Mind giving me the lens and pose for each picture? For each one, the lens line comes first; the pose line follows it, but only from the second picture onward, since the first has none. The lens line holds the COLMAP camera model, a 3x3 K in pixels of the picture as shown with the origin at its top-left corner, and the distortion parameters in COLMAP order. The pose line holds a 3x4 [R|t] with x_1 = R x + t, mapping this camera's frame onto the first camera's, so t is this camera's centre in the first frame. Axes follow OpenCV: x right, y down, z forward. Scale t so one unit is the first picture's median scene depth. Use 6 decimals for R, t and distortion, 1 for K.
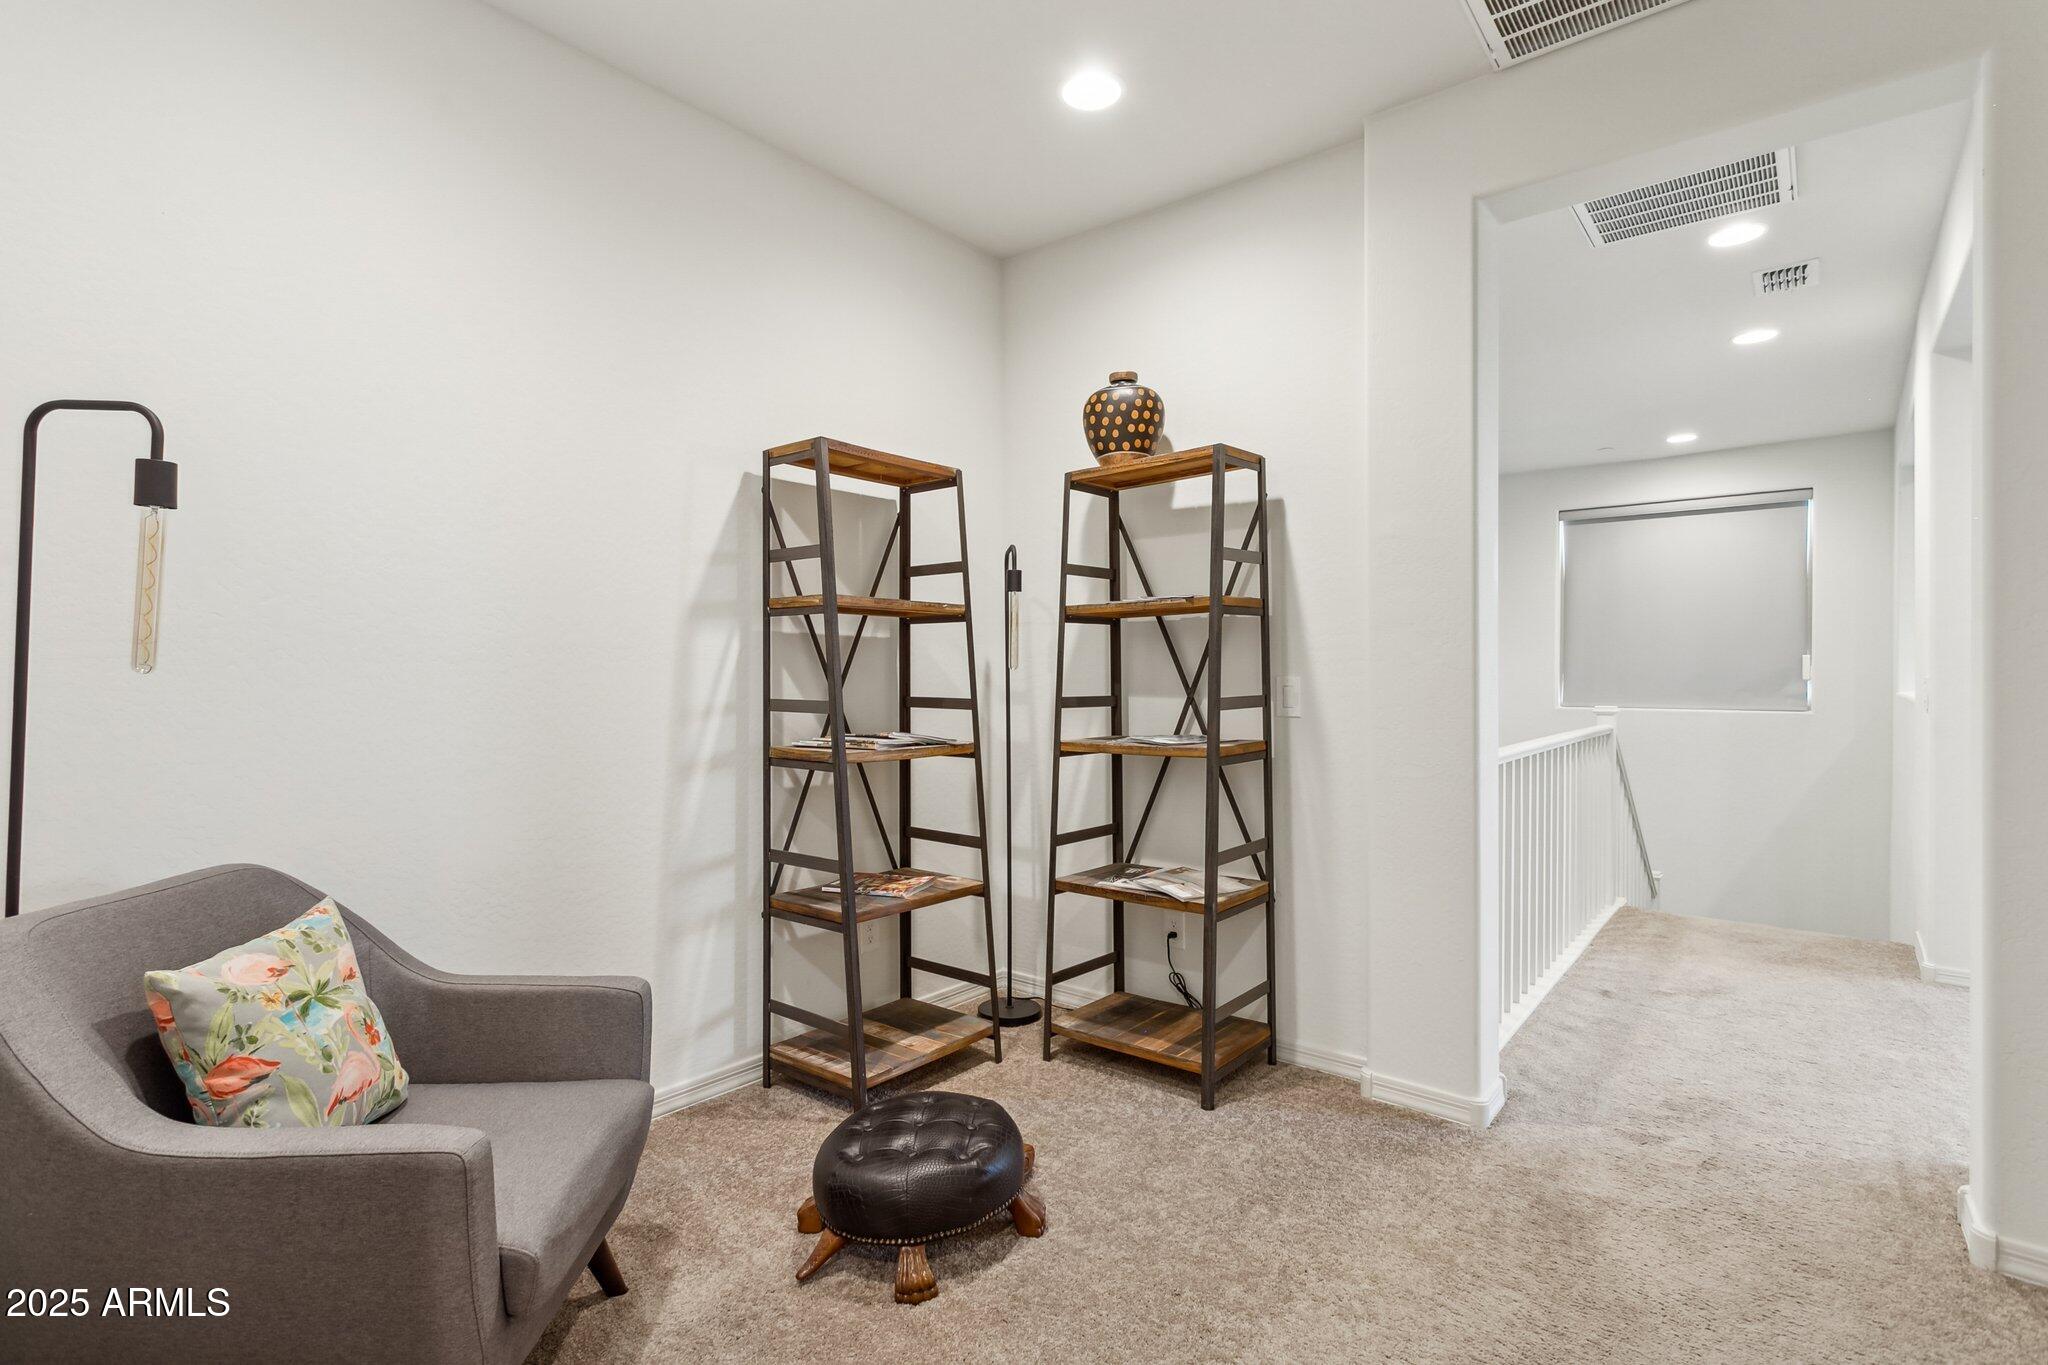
lens RADIAL K [[985.2, 0, 1019.0], [0, 985.2, 680.6], [0, 0, 1]] dist [0.010369, 0.000248]
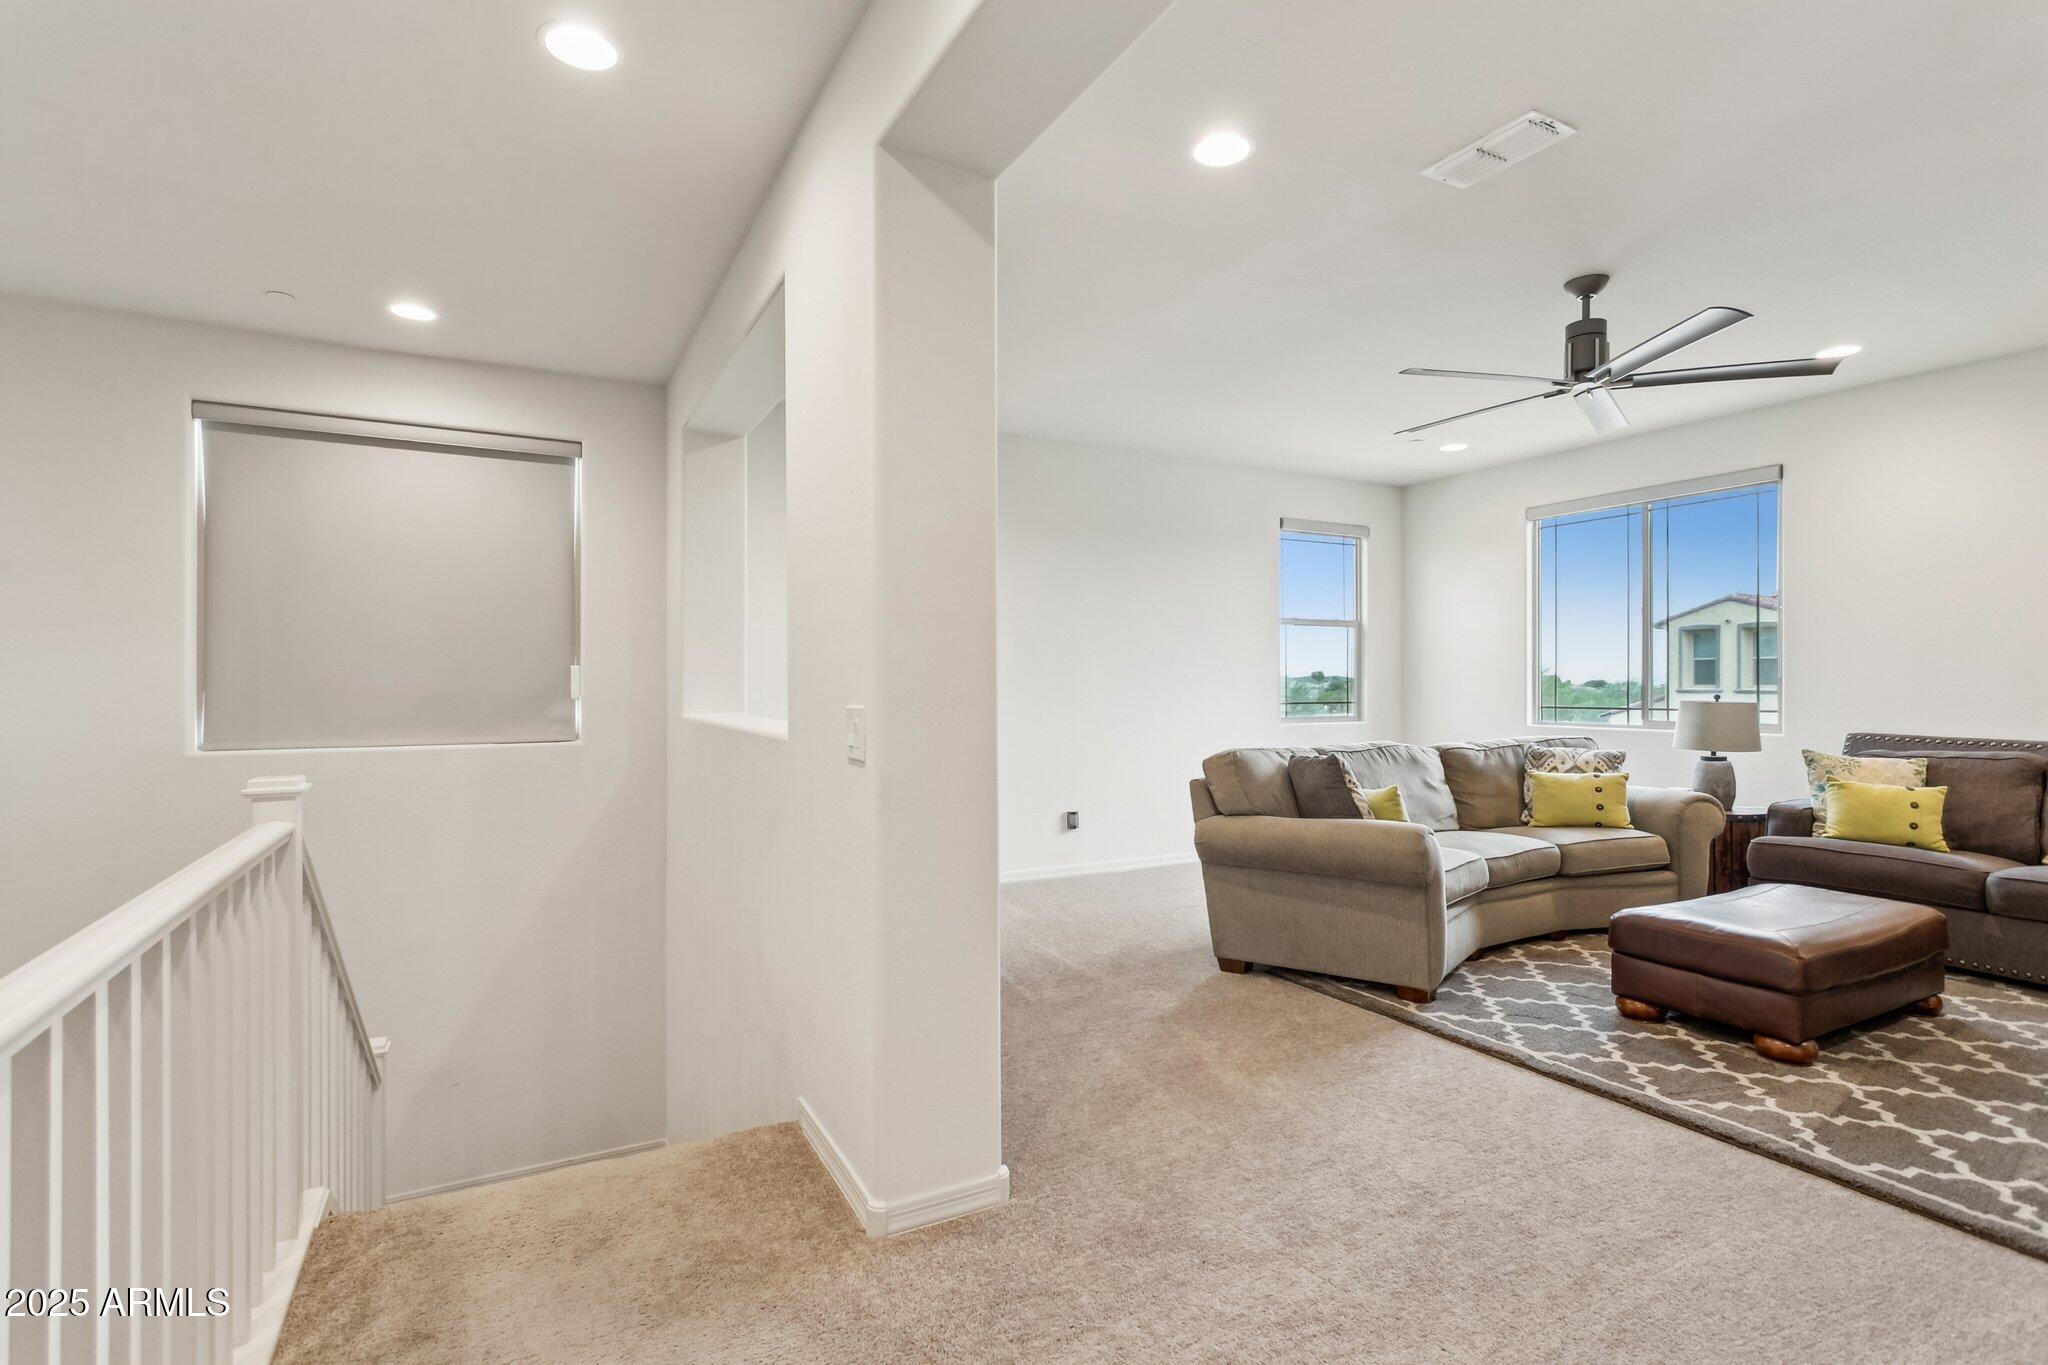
lens RADIAL K [[985.2, 0, 1028.4], [0, 985.2, 686.1], [0, 0, 1]] dist [0.010369, 0.000248]
pose [[0.385748, -0.003234, 0.922598, 0.238797], [0.004420, 0.999989, 0.001657, -0.010023], [-0.922593, 0.003439, 0.385758, 0.394785]]
